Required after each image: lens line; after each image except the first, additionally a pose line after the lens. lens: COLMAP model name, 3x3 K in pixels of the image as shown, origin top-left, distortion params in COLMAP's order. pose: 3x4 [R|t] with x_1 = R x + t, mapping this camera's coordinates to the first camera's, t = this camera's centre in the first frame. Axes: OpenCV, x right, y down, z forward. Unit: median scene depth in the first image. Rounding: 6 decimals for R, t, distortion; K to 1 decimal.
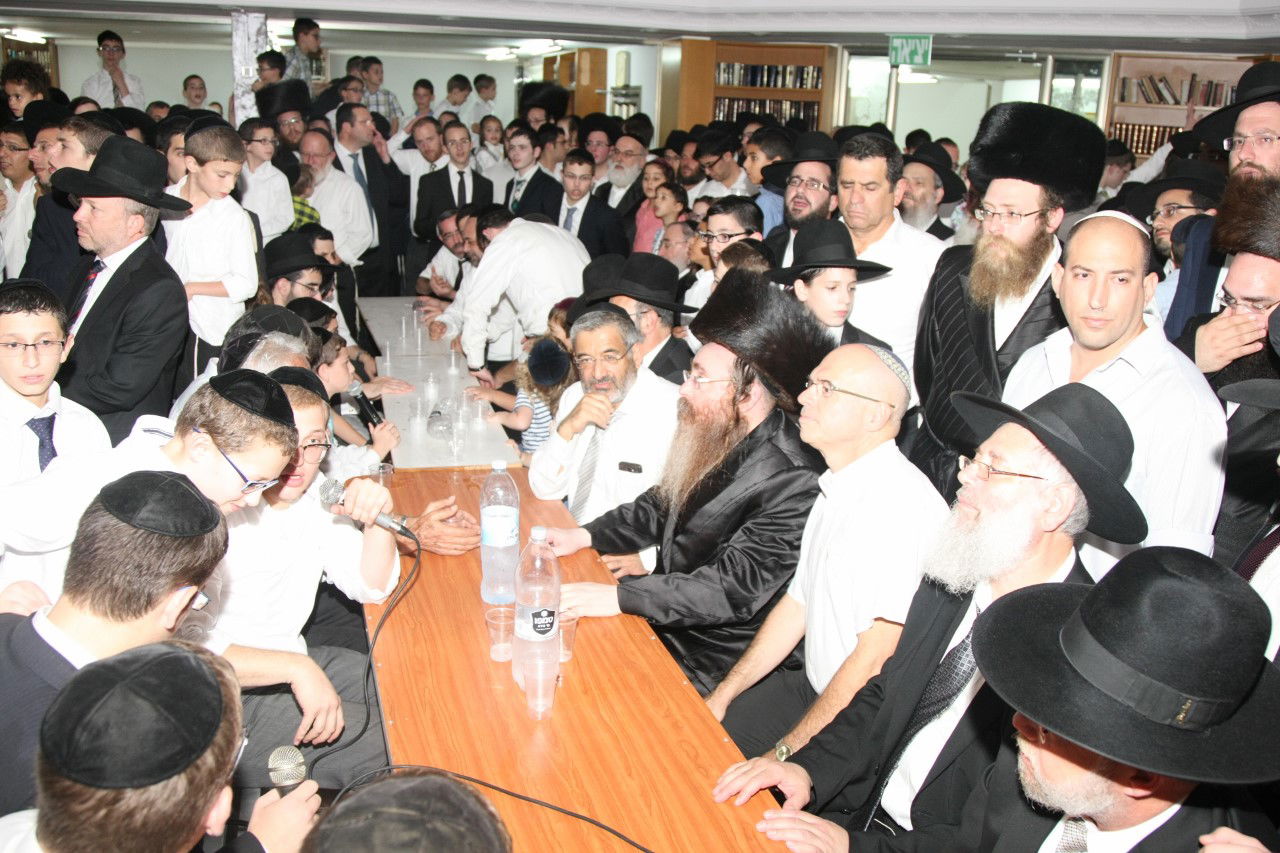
lens RADIAL K [[1148.6, 0, 649.3], [0, 1148.6, 430.5], [0, 0, 1]] dist [-0.126113, 0.092907]
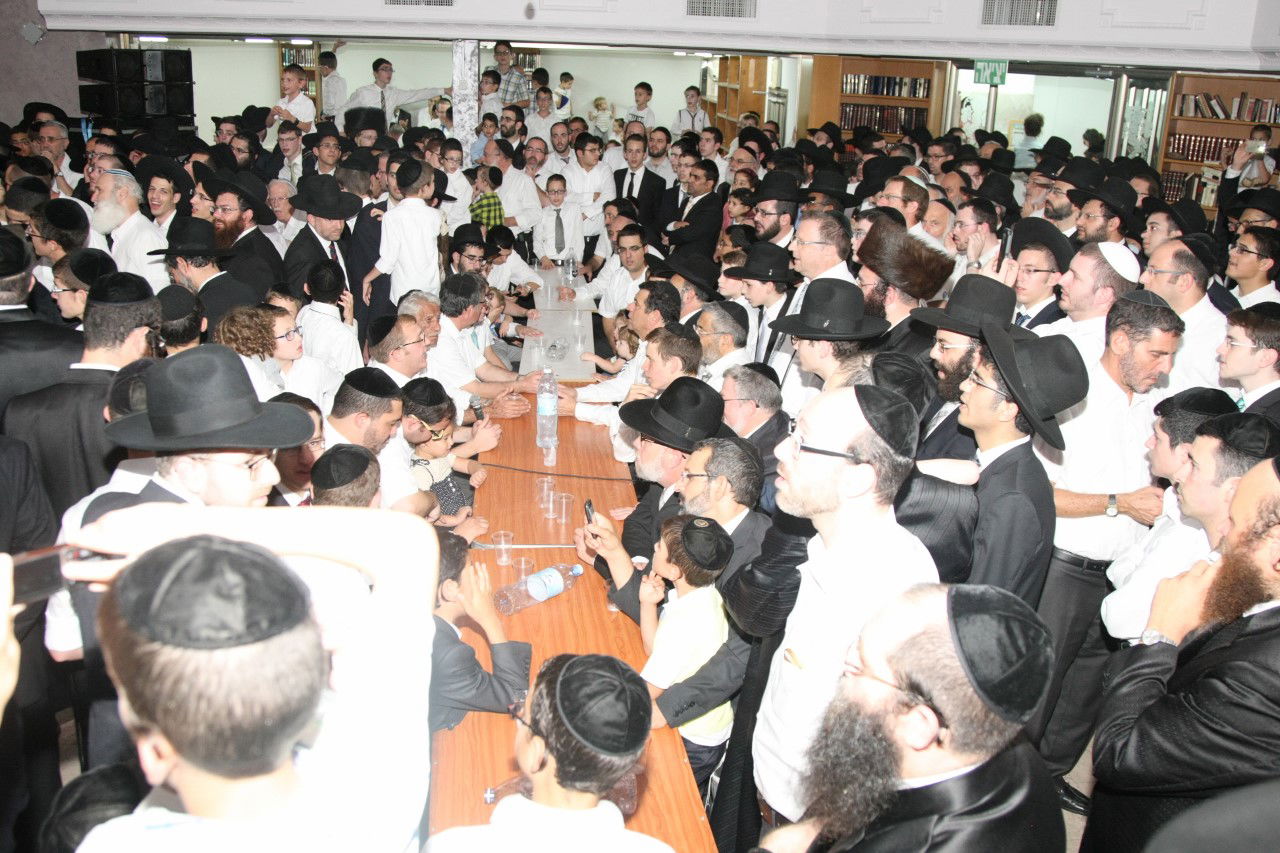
lens RADIAL K [[1148.6, 0, 649.3], [0, 1148.6, 430.5], [0, 0, 1]] dist [-0.126113, 0.092907]
pose [[0.980453, 0.058385, -0.187893, 0.117575], [-0.052113, 0.997912, 0.038149, 0.016350], [0.189728, -0.027612, 0.981448, -0.245678]]
